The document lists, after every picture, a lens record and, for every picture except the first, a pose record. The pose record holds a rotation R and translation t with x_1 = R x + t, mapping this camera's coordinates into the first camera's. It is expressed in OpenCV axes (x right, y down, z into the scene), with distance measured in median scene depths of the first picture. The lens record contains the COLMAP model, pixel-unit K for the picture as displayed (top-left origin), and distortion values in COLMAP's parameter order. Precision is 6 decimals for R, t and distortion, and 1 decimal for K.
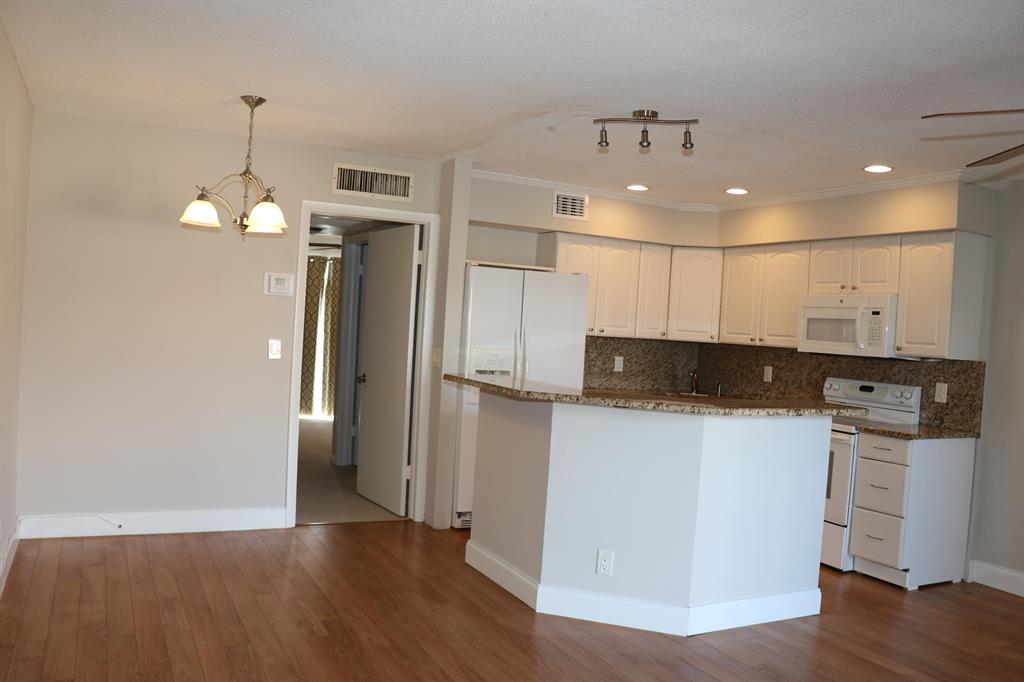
lens RADIAL K [[836.5, 0, 502.3], [0, 836.5, 348.6], [0, 0, 1]] dist [-0.191895, 0.159867]
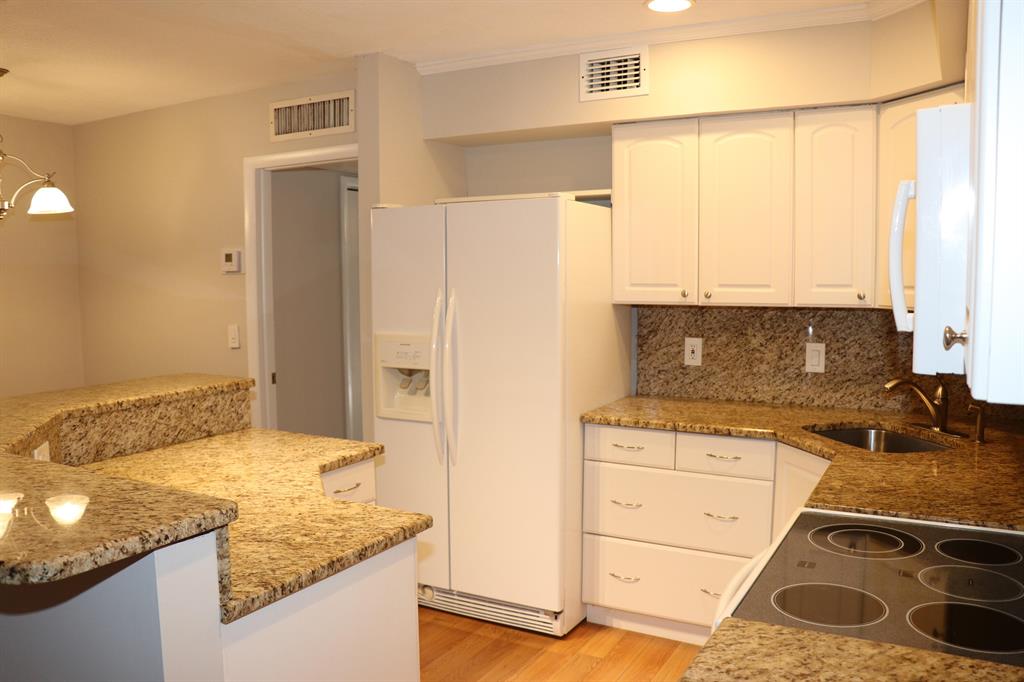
lens RADIAL K [[836.5, 0, 502.3], [0, 836.5, 348.6], [0, 0, 1]] dist [-0.191895, 0.159867]
pose [[0.564167, 0.012758, -0.825562, 0.490206], [0.018071, 0.999450, 0.027794, -0.004922], [0.825463, -0.030599, 0.563626, 0.621058]]
